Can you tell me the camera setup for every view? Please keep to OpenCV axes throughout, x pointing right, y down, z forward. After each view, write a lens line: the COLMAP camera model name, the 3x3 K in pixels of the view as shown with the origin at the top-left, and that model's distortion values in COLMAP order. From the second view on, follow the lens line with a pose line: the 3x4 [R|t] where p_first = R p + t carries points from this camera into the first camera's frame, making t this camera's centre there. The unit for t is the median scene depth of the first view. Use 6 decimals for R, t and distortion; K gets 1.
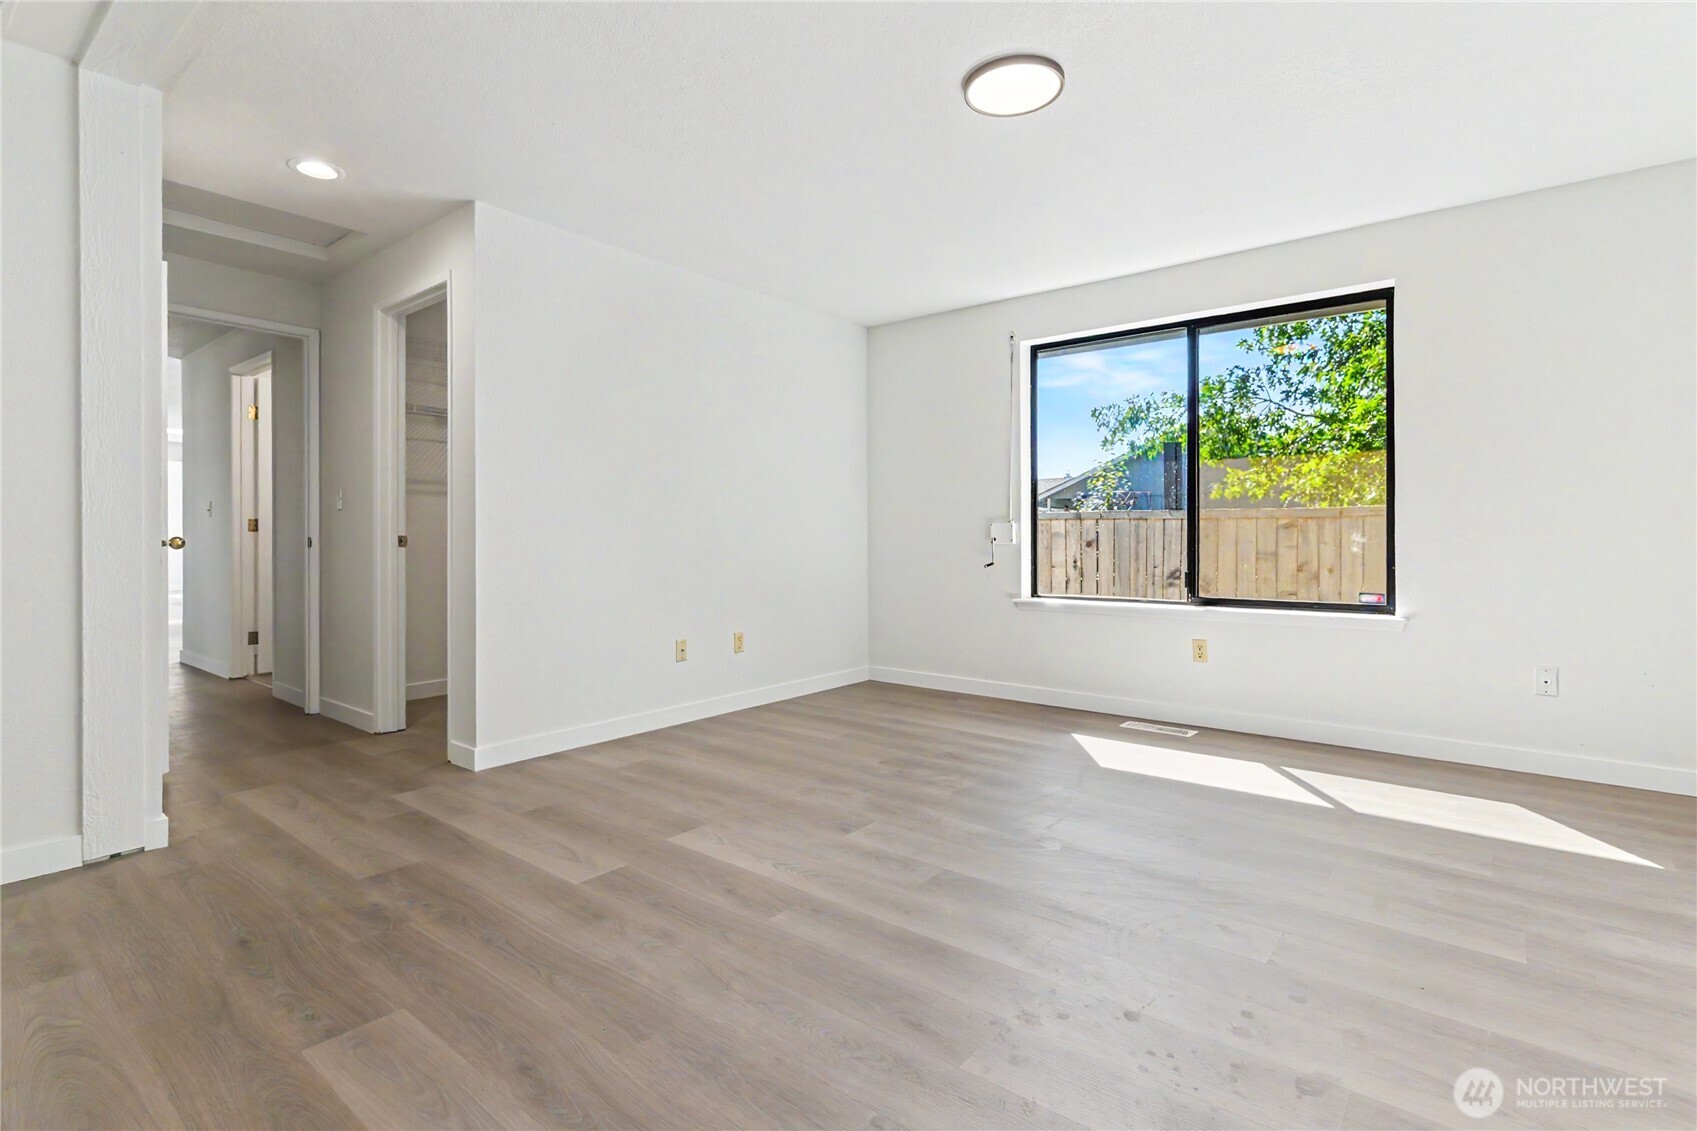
lens RADIAL K [[806.5, 0, 845.5], [0, 806.5, 527.5], [0, 0, 1]] dist [0.000175, 0.000093]
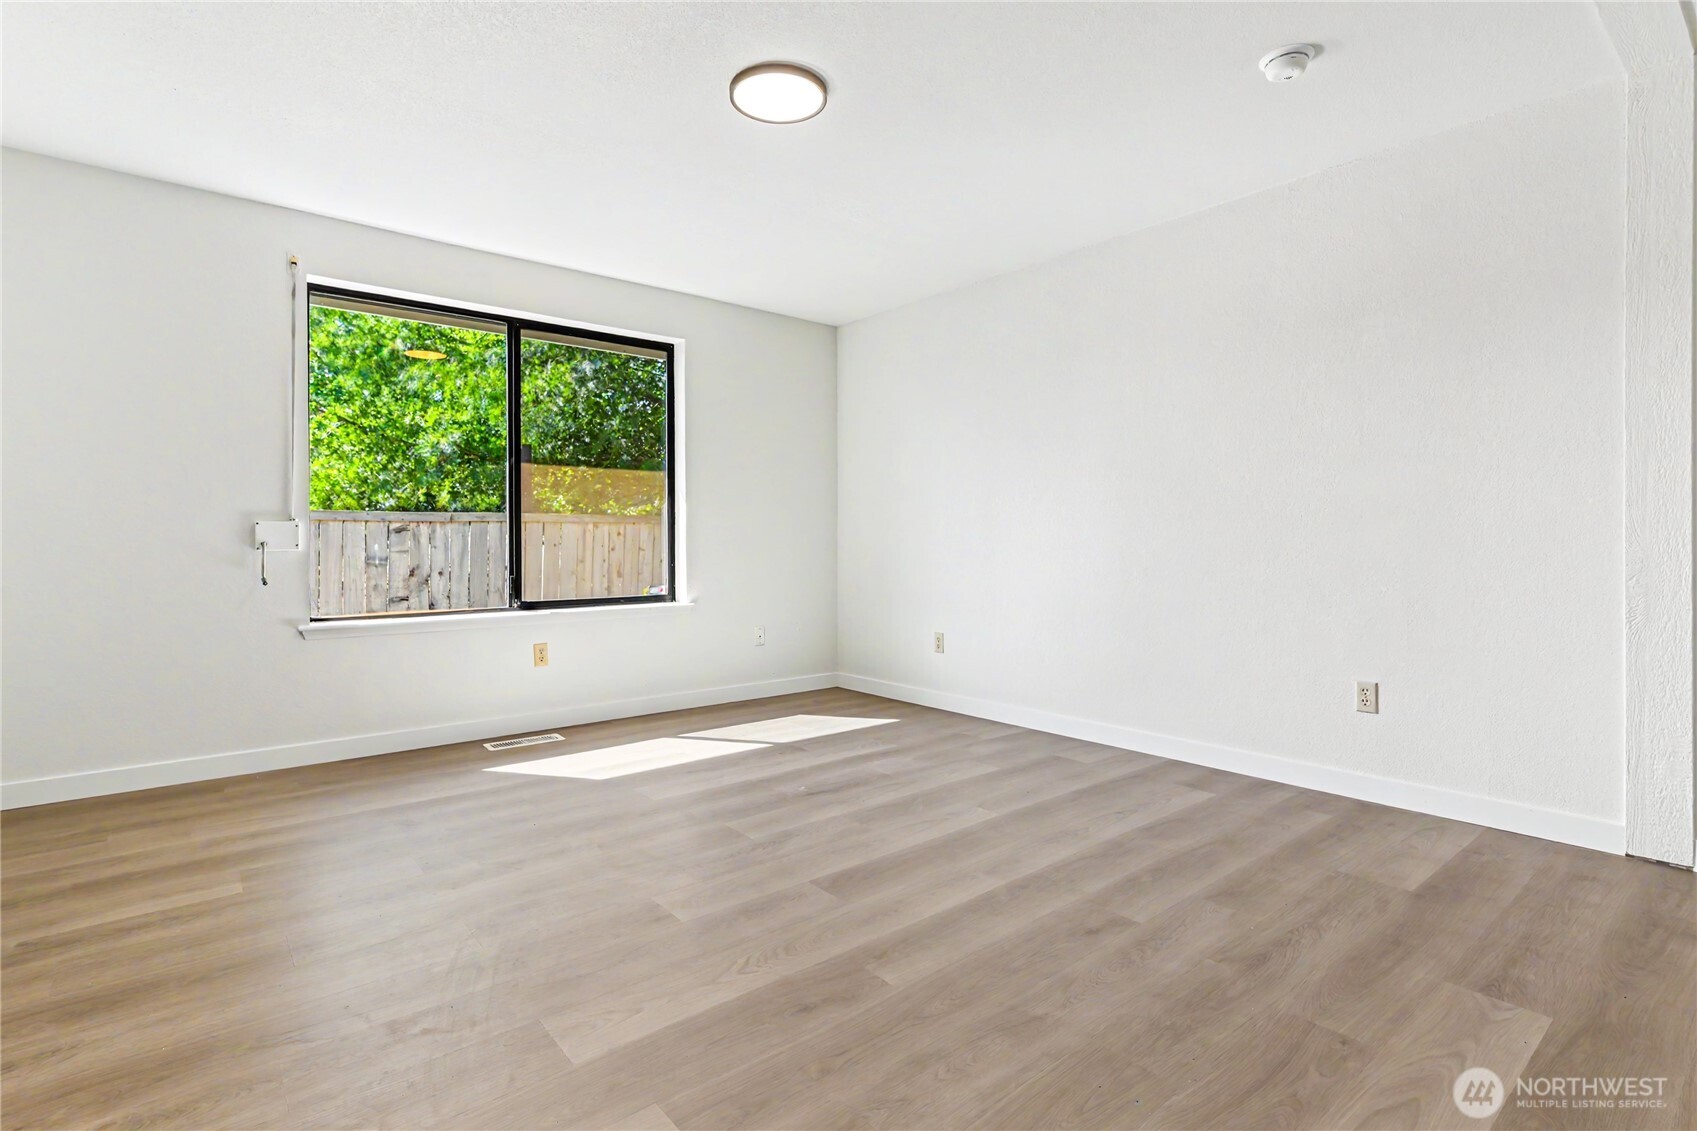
lens RADIAL K [[806.5, 0, 845.5], [0, 806.5, 527.5], [0, 0, 1]] dist [0.000175, 0.000093]
pose [[0.196637, 0.015878, 0.980348, -0.521573], [-0.009288, 0.999854, -0.014331, 0.007296], [-0.980432, -0.006287, 0.196756, 0.485636]]
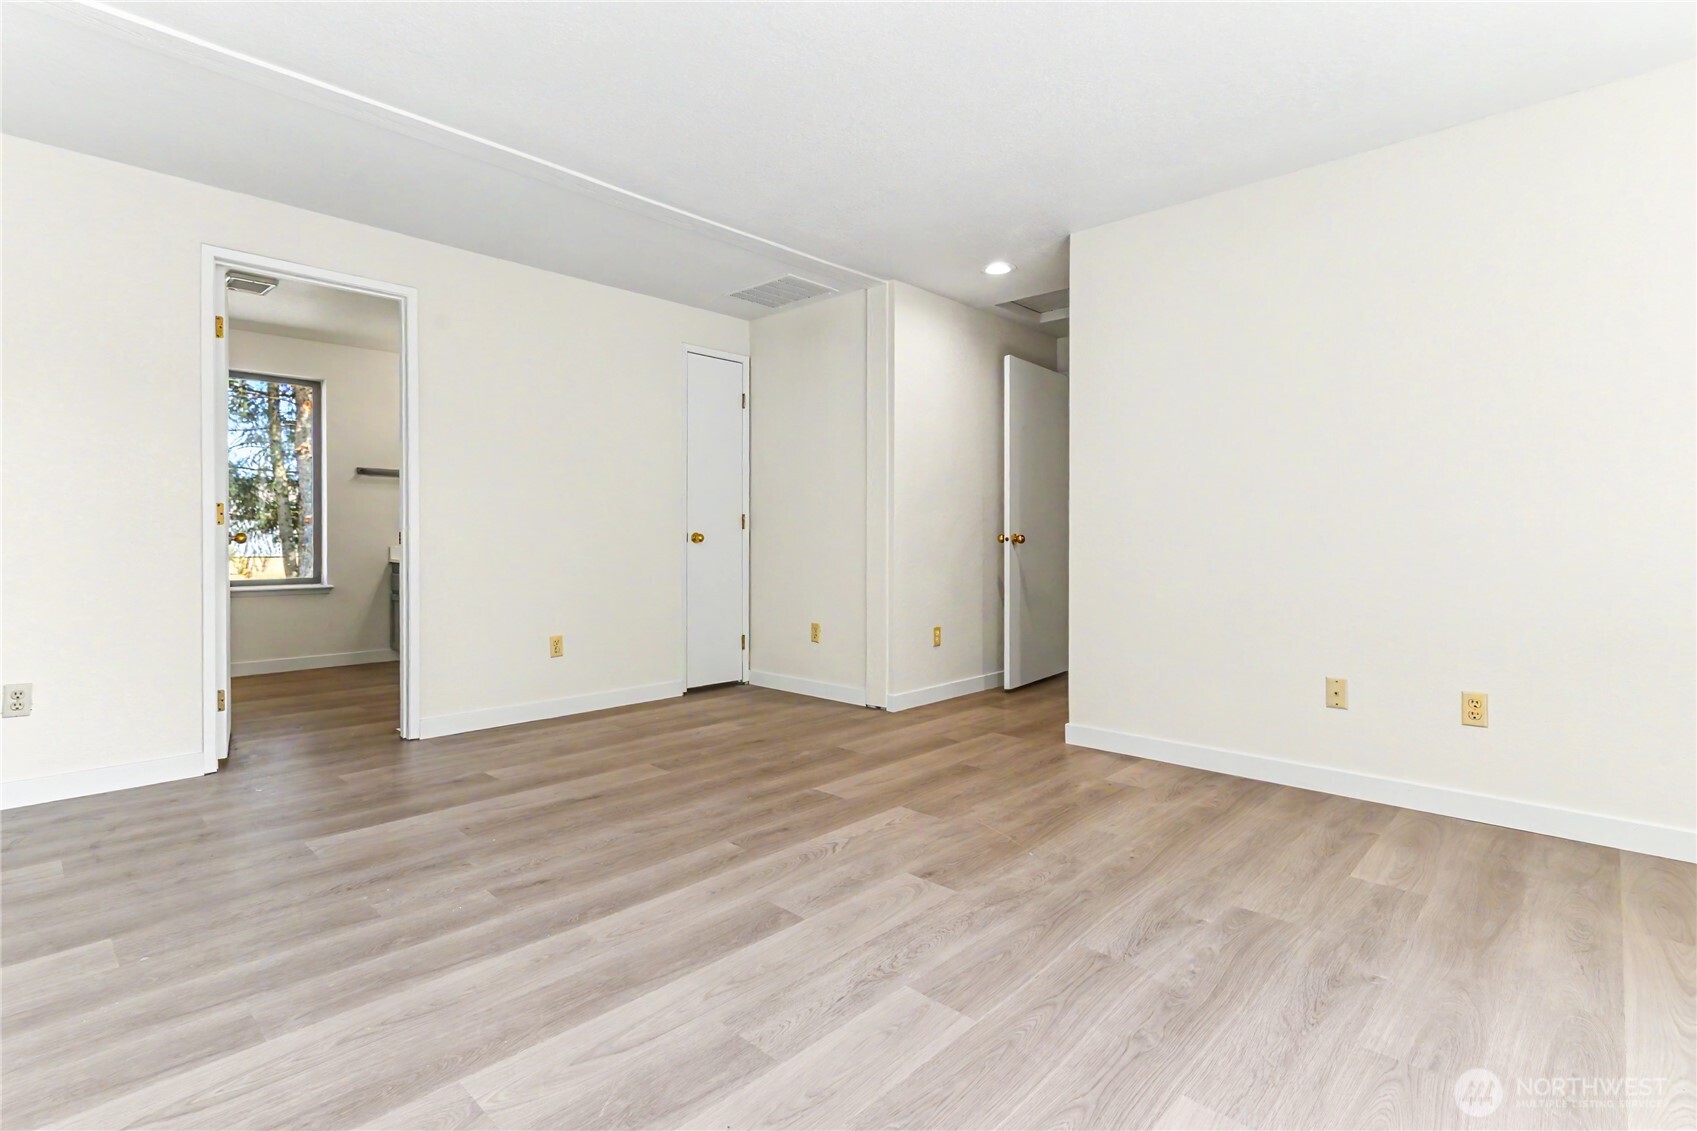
lens RADIAL K [[806.5, 0, 845.5], [0, 806.5, 527.5], [0, 0, 1]] dist [0.000175, 0.000093]
pose [[-0.077296, -0.011773, -0.996939, 0.622718], [0.011366, 0.999855, -0.012689, 0.010716], [0.996943, -0.012312, -0.077151, 0.704893]]
